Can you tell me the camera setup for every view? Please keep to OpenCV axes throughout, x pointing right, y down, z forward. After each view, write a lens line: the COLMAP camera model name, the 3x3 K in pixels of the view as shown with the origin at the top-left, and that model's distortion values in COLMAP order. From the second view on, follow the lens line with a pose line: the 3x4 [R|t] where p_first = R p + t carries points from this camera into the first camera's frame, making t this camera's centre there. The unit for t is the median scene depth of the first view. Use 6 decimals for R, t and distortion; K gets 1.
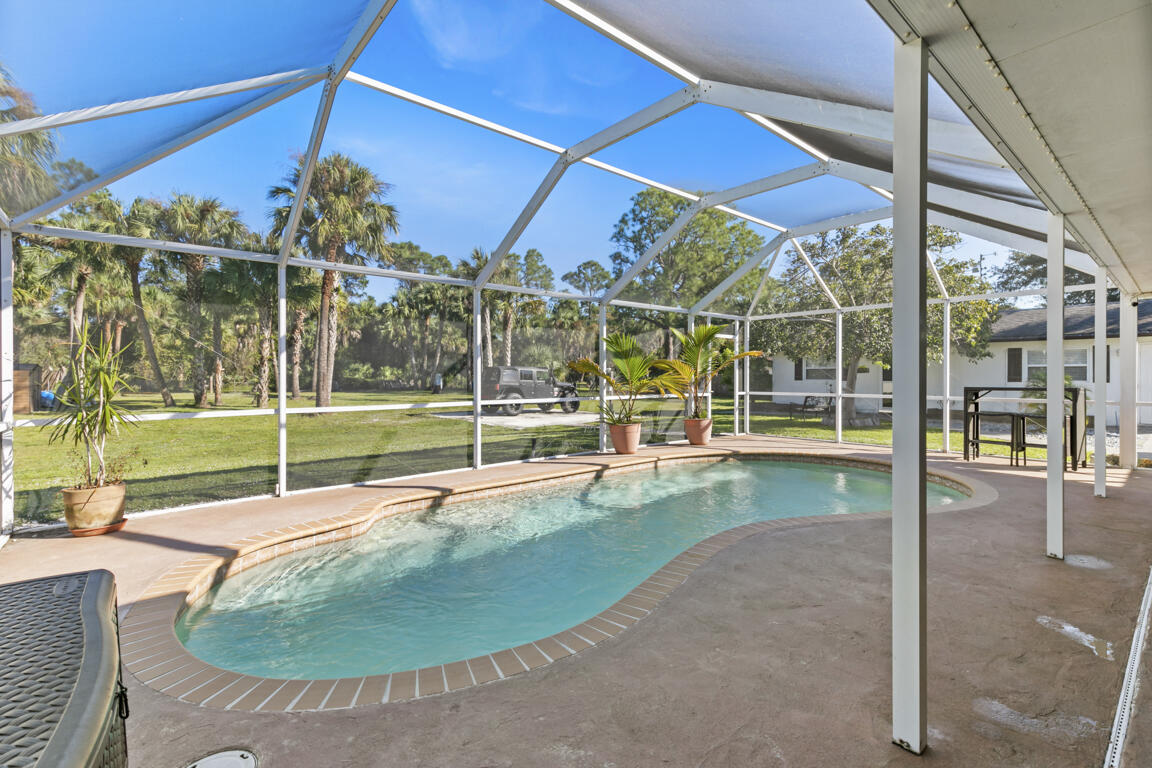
lens RADIAL K [[531.7, 0, 555.2], [0, 531.7, 379.2], [0, 0, 1]] dist [0.001061, 0.000087]
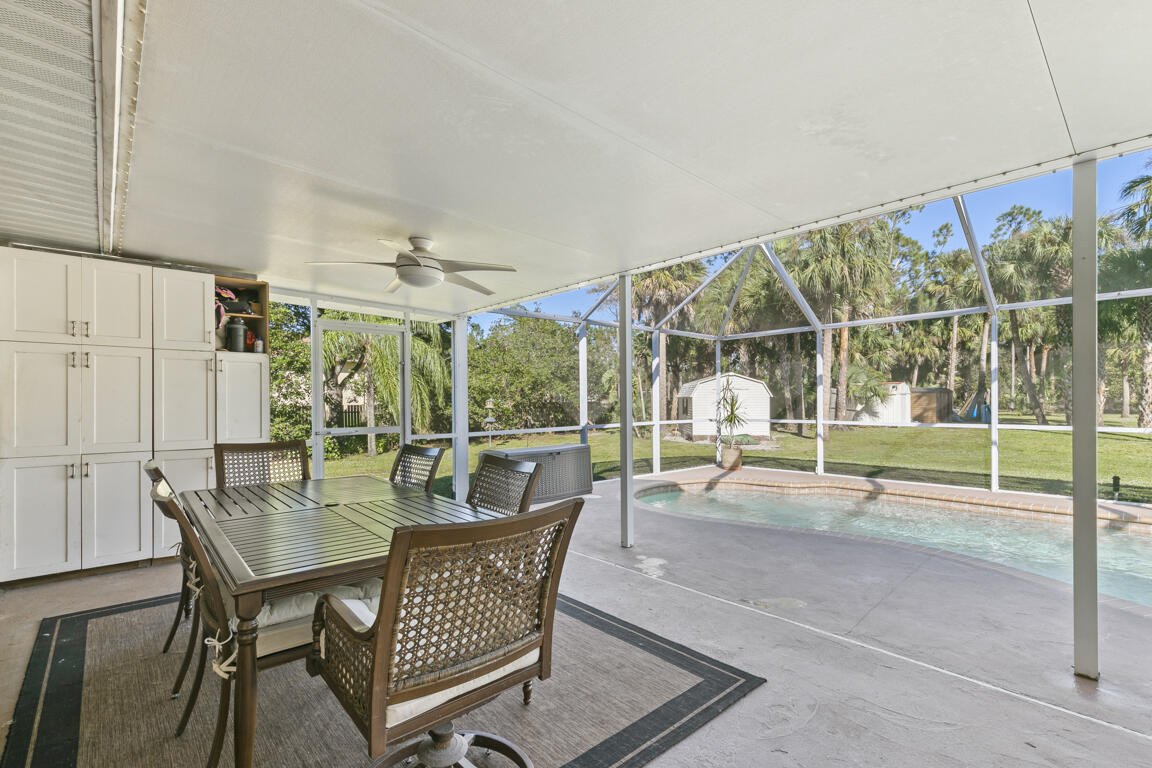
lens RADIAL K [[520.6, 0, 578.6], [0, 520.6, 391.6], [0, 0, 1]] dist [-0.000552, -0.000156]
pose [[0.042745, -0.010597, -0.999030, 0.812883], [-0.004096, 0.999933, -0.010782, -0.008128], [0.999078, 0.004553, 0.042698, 0.168506]]
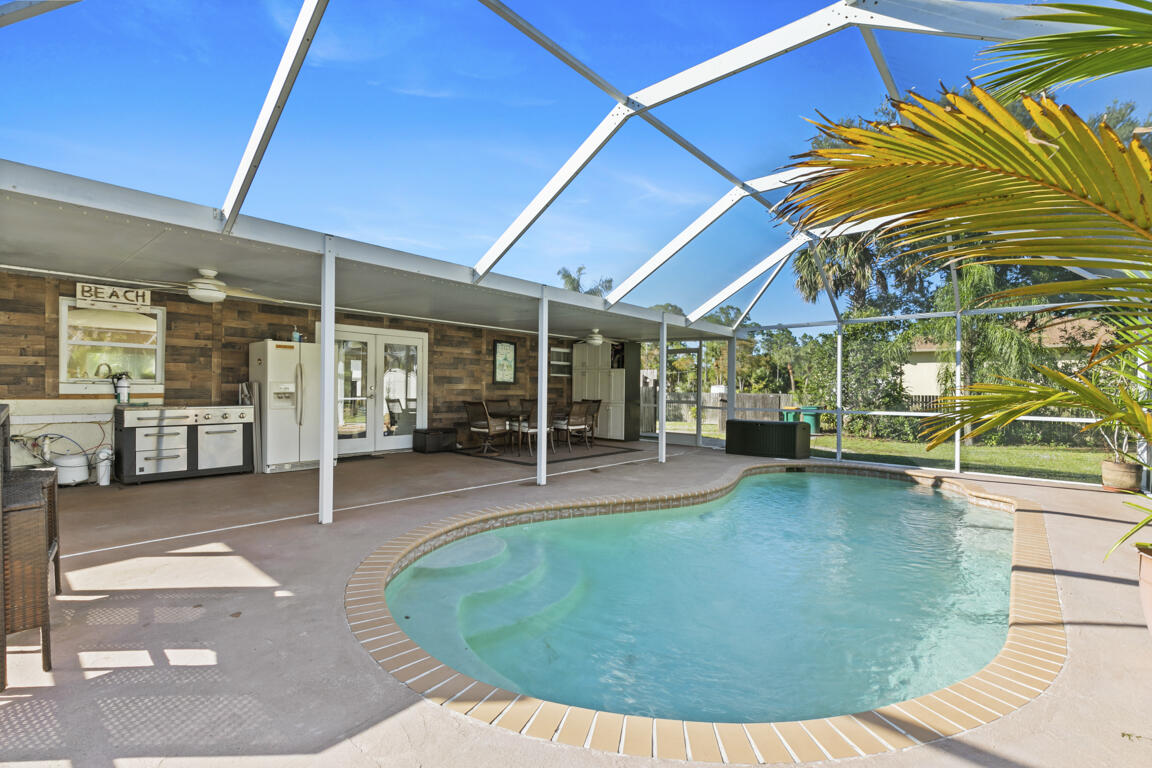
lens RADIAL K [[520.6, 0, 578.6], [0, 520.6, 391.6], [0, 0, 1]] dist [-0.000552, -0.000156]
pose [[-0.984564, -0.008215, -0.174832, 0.572673], [-0.010825, 0.999844, 0.013980, -0.003671], [0.174690, 0.015657, -0.984499, 1.407690]]
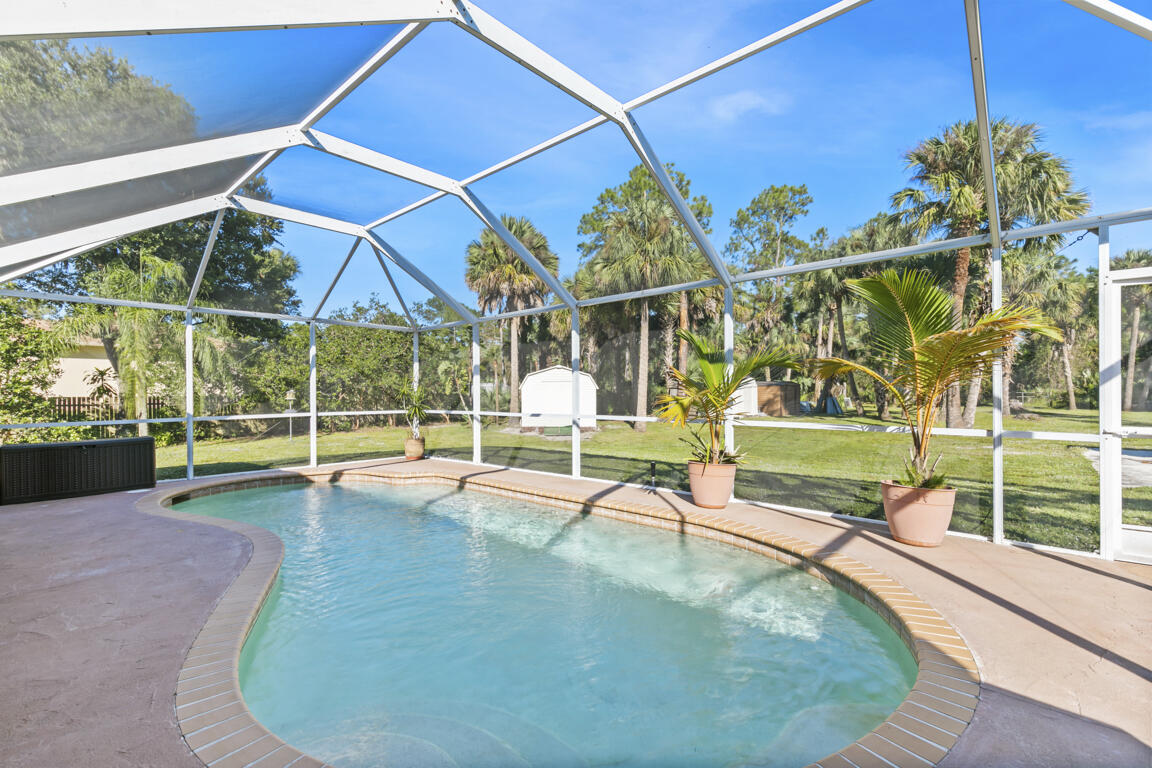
lens RADIAL K [[513.0, 0, 576.3], [0, 513.0, 391.1], [0, 0, 1]] dist [-0.000238, -0.000288]
pose [[0.145127, 0.001073, -0.989412, 0.854300], [-0.004587, 0.999989, 0.000411, -0.002684], [0.989402, 0.004479, 0.145130, 0.861769]]
